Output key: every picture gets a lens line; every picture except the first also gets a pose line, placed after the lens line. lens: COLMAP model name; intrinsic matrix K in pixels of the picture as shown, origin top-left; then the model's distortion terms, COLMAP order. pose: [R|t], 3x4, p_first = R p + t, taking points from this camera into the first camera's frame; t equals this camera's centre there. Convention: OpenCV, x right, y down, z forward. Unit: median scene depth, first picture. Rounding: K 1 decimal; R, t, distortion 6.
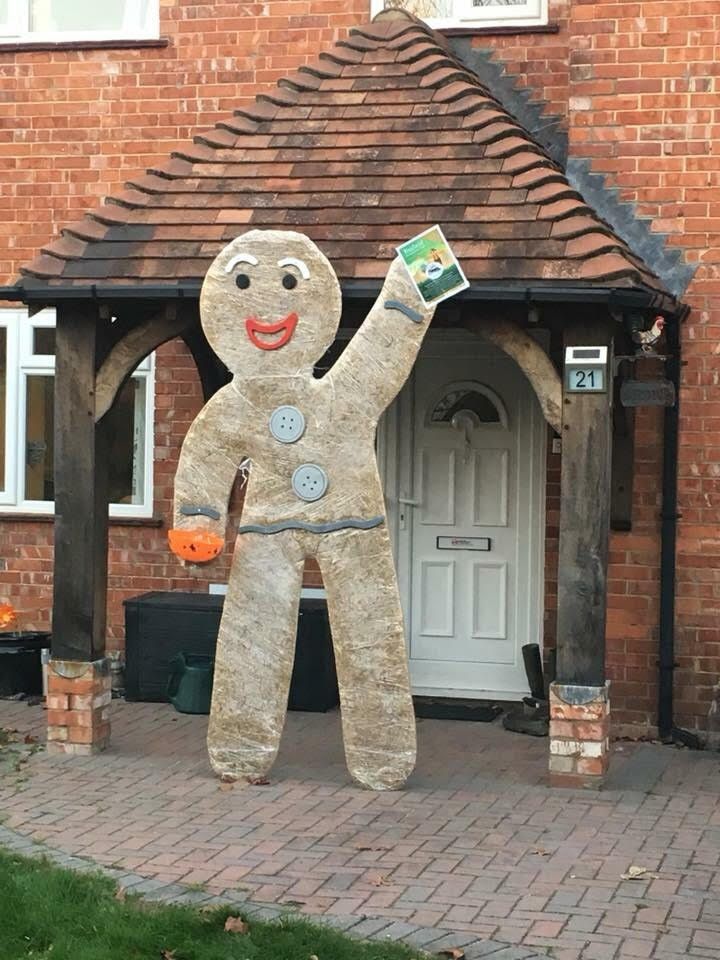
lens RADIAL K [[1927.4, 0, 361.0], [0, 1927.4, 476.0], [0, 0, 1]] dist [0.039266, 0.000000]
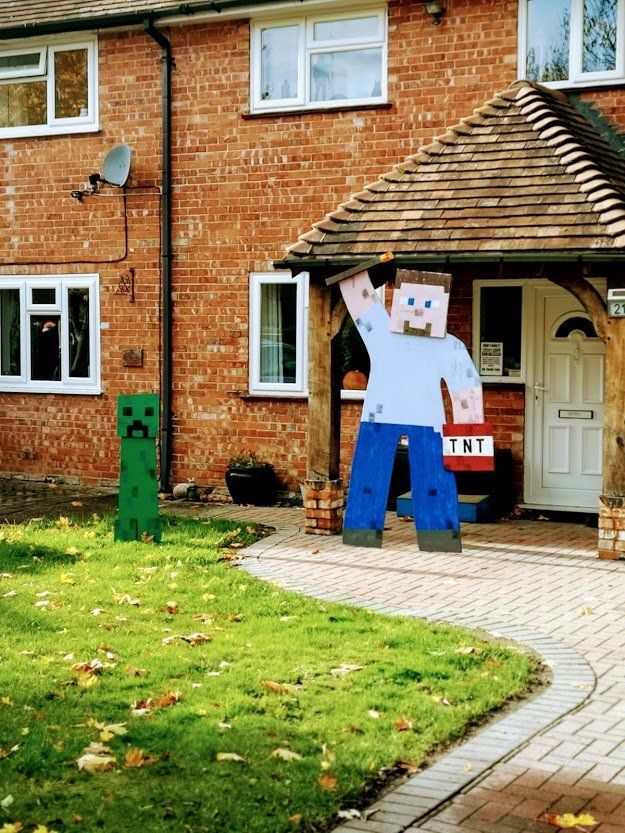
lens RADIAL K [[1462.4, 0, 312.5], [0, 1462.4, 418.8], [0, 0, 1]] dist [-0.034013, 0.000000]
pose [[0.972470, 0.000485, -0.233027, 0.131670], [0.004553, 0.999767, 0.021079, 0.013453], [0.232983, -0.021559, 0.972242, -0.229329]]
